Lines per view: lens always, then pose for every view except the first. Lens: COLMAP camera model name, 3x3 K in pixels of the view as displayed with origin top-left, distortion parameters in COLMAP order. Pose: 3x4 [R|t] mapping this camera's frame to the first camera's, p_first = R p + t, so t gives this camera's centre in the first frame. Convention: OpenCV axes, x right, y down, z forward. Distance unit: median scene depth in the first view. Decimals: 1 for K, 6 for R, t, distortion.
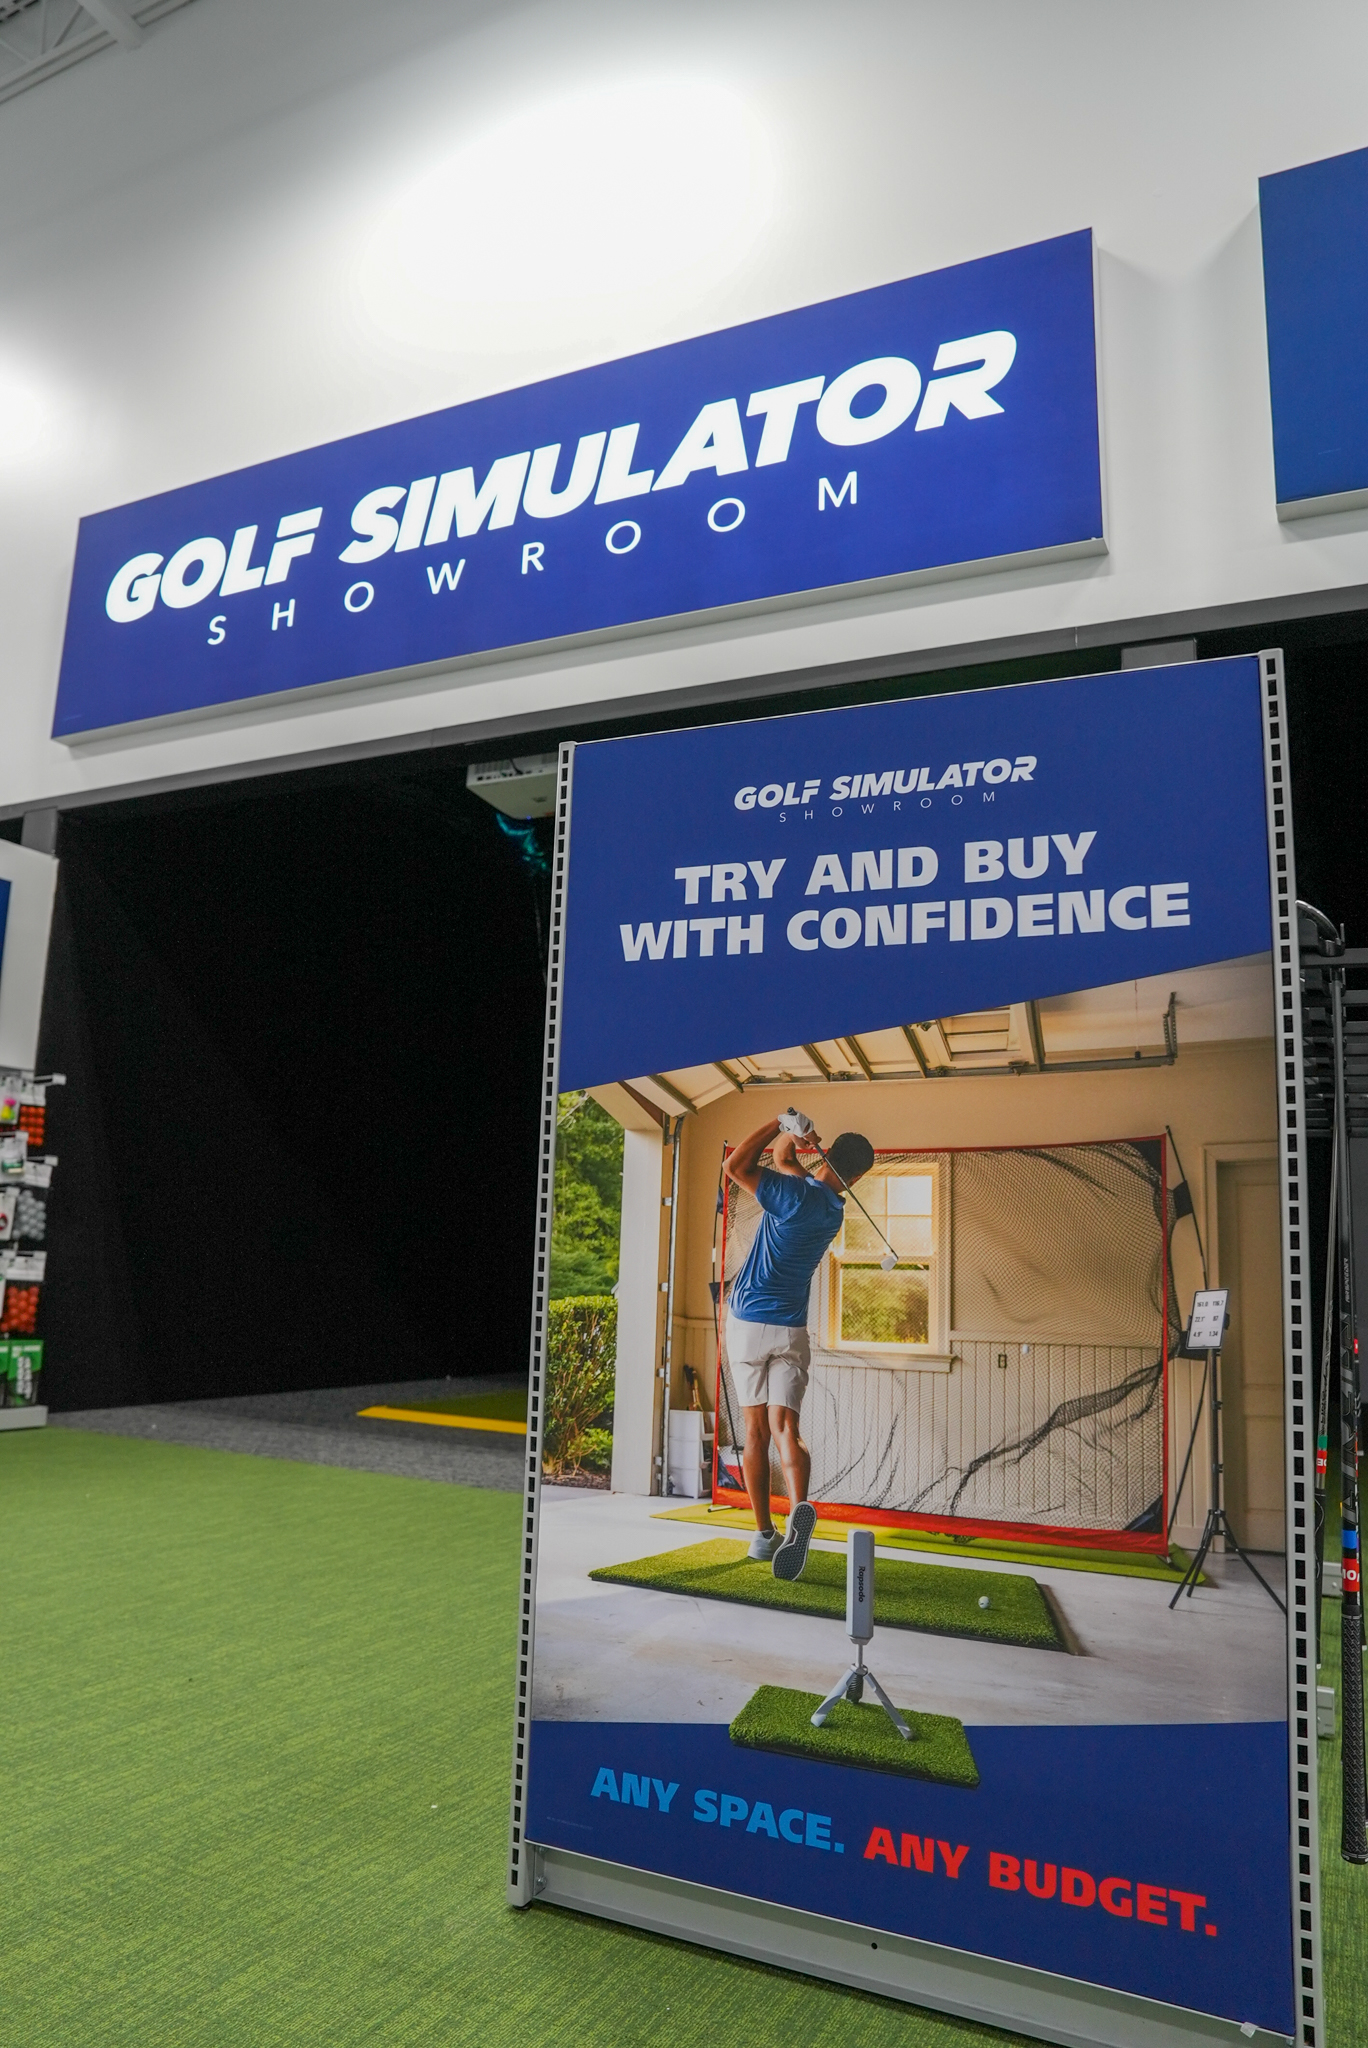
lens RADIAL K [[1393.0, 0, 672.8], [0, 1393.0, 1008.0], [0, 0, 1]] dist [-0.093670, 0.064786]
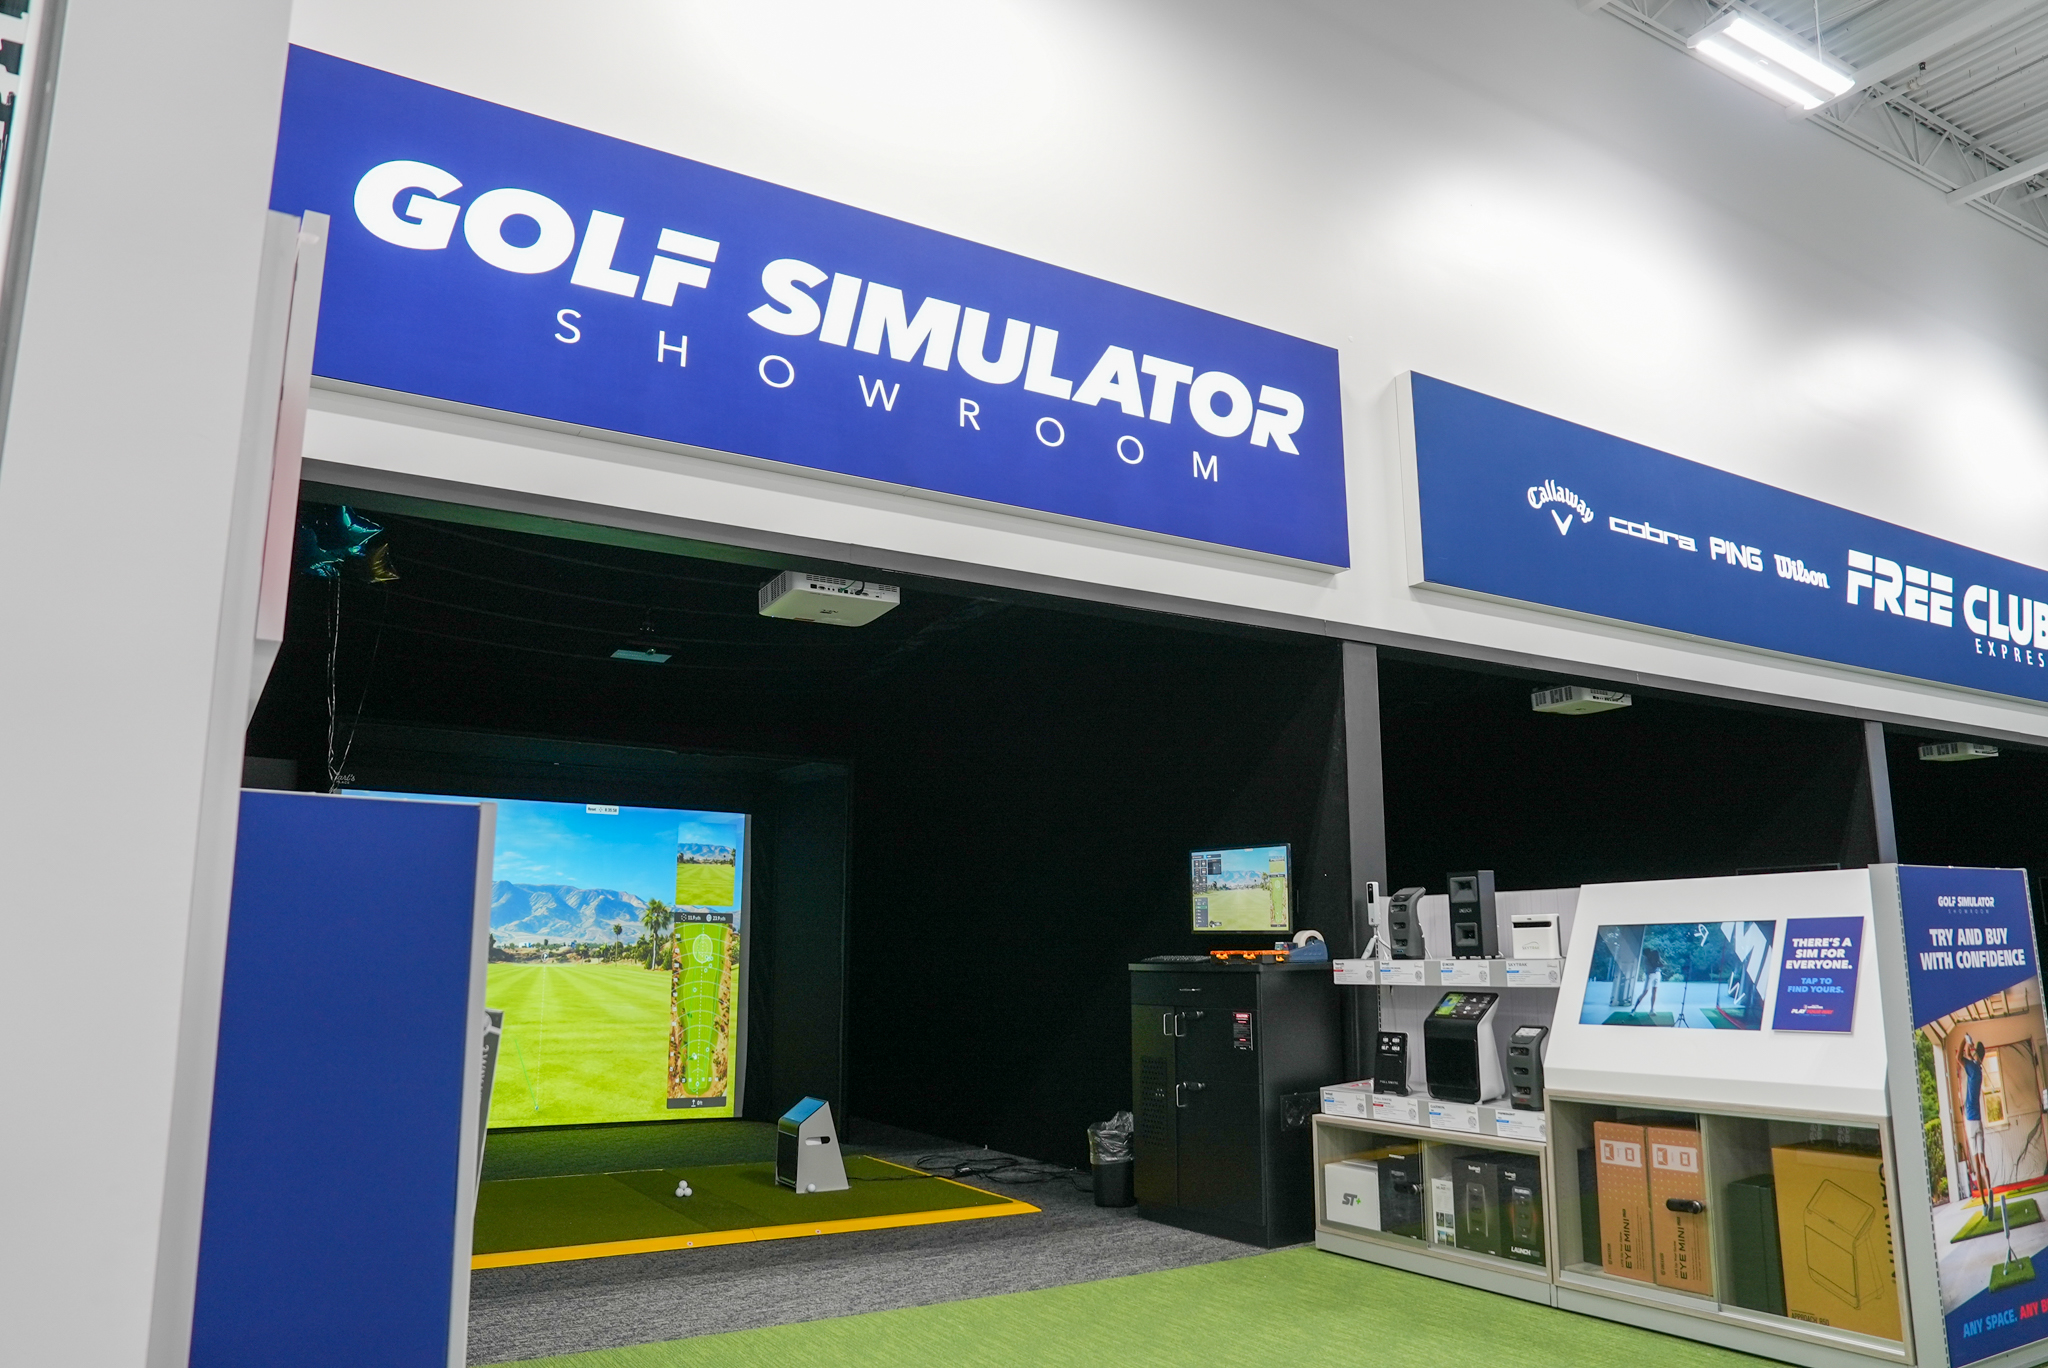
lens RADIAL K [[1393.0, 0, 1029.4], [0, 1393.0, 669.6], [0, 0, 1]] dist [-0.093670, 0.064786]
pose [[0.529684, 0.129458, 0.838258, -1.031742], [-0.127498, 0.989207, -0.072206, -0.065069], [-0.838558, -0.068630, 0.540472, 0.400947]]
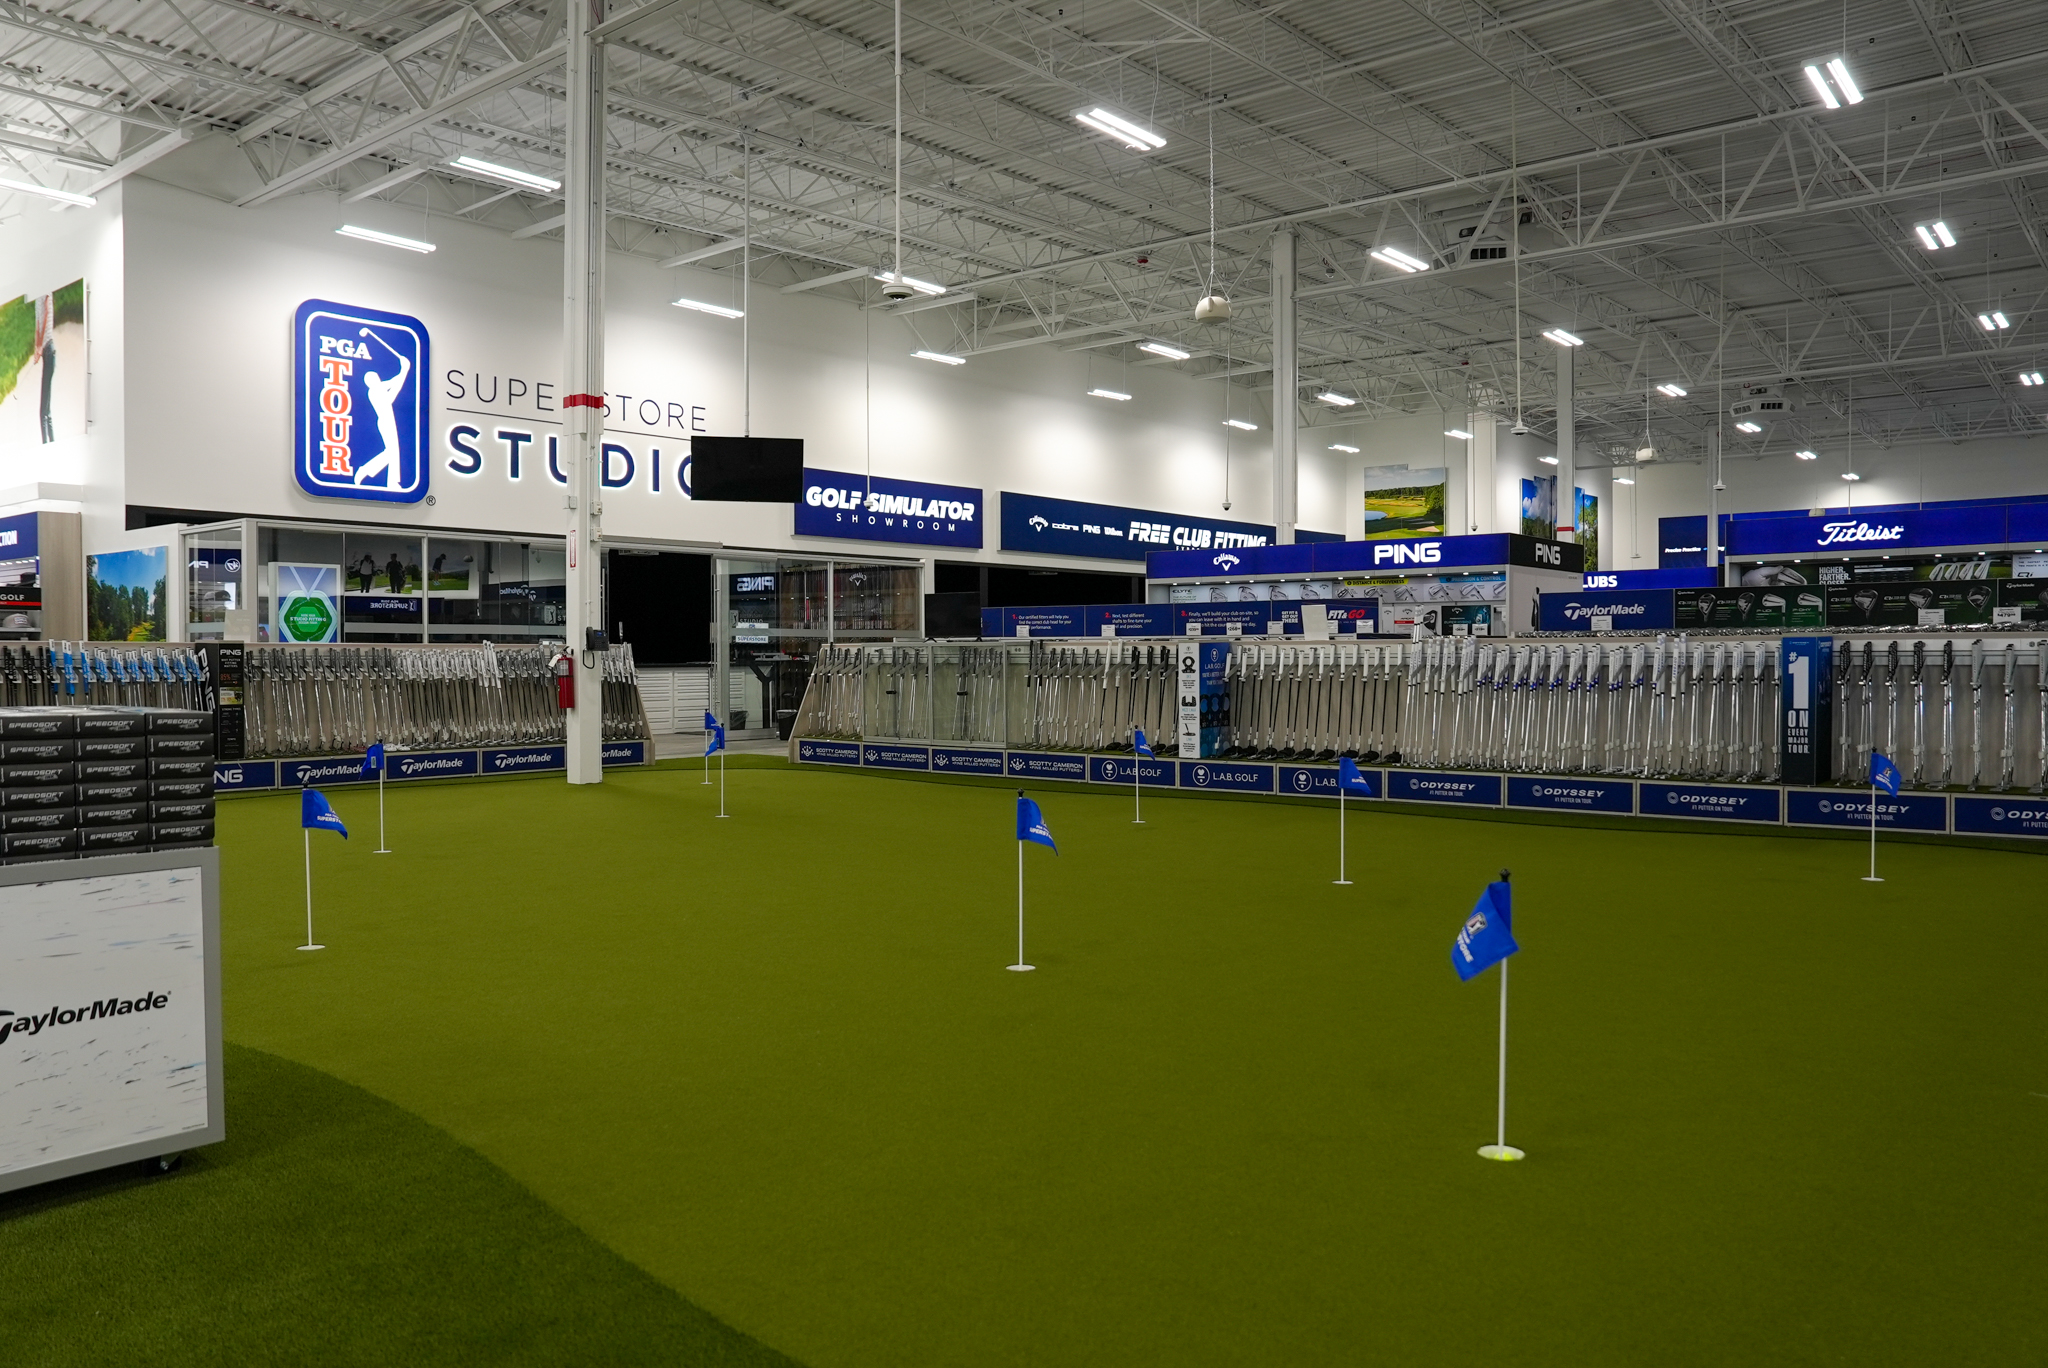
lens RADIAL K [[1528.2, 0, 1026.9], [0, 1528.2, 698.1], [0, 0, 1]] dist [-0.087723, 0.094999]
pose [[0.225152, -0.058555, 0.972563, -5.454006], [-0.152775, 0.983723, 0.094595, -0.322574], [-0.962271, -0.169881, 0.212542, -0.628893]]
